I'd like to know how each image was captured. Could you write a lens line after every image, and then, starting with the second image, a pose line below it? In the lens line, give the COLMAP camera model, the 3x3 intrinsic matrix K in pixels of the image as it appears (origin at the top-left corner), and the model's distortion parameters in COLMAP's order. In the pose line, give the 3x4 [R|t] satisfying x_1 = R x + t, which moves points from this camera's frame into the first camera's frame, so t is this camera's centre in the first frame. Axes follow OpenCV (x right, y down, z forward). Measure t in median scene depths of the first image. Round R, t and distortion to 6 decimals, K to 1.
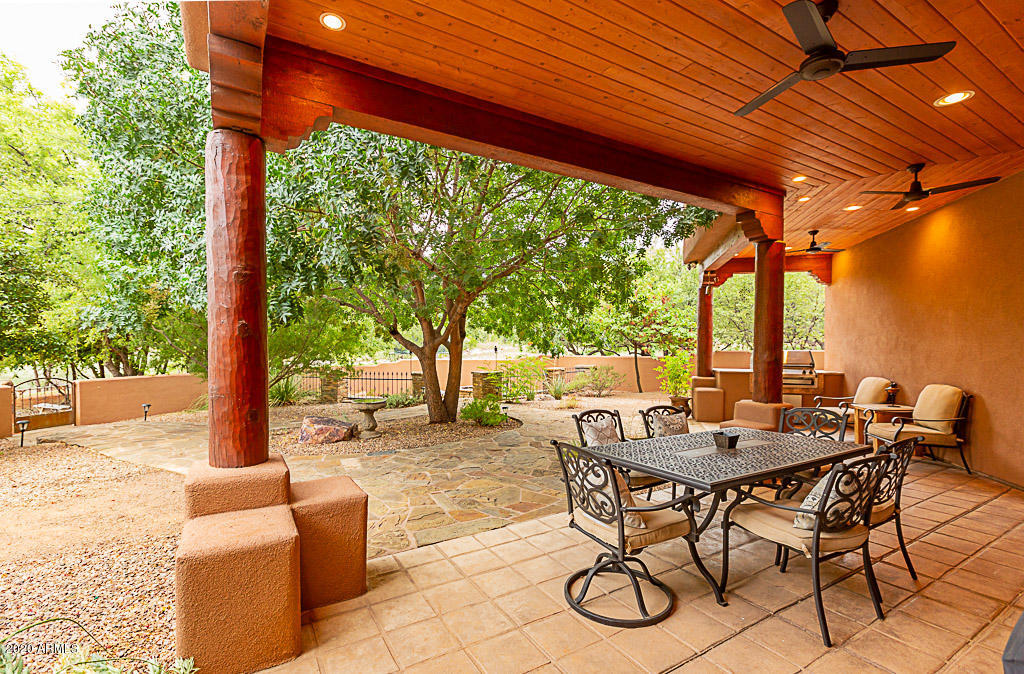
lens RADIAL K [[459.2, 0, 512.6], [0, 459.2, 353.1], [0, 0, 1]] dist [-0.000532, 0.000166]
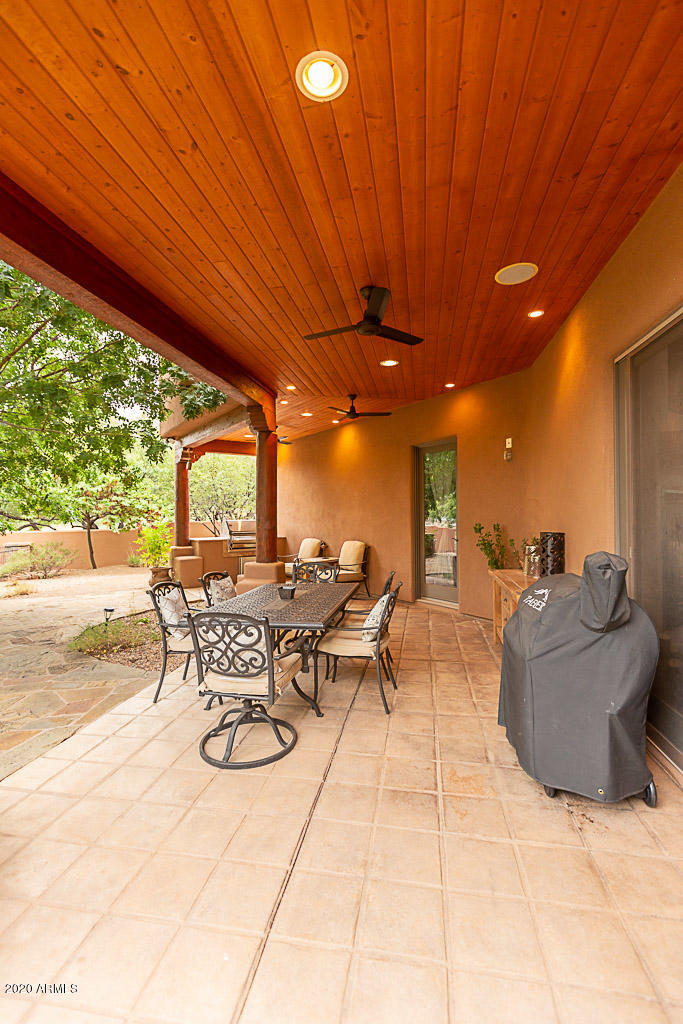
lens RADIAL K [[450.8, 0, 342.8], [0, 450.8, 517.9], [0, 0, 1]] dist [0.000408, 0.000162]
pose [[0.657849, -0.014603, 0.753008, -0.170777], [0.026006, 0.999656, -0.003333, -0.001938], [-0.752700, 0.021775, 0.658003, 0.039862]]
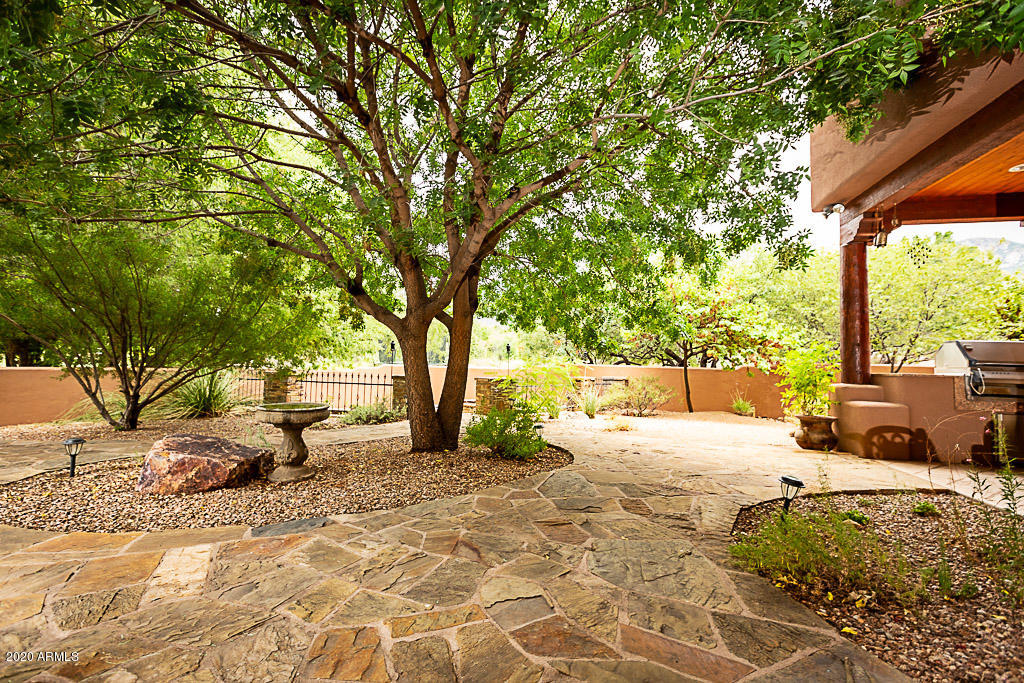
lens RADIAL K [[450.8, 0, 505.9], [0, 450.8, 341.0], [0, 0, 1]] dist [0.000408, 0.000162]
pose [[0.999709, 0.023589, 0.005137, -0.085665], [-0.023137, 0.996908, -0.075096, 0.068017], [-0.006892, 0.074955, 0.997163, 0.528987]]
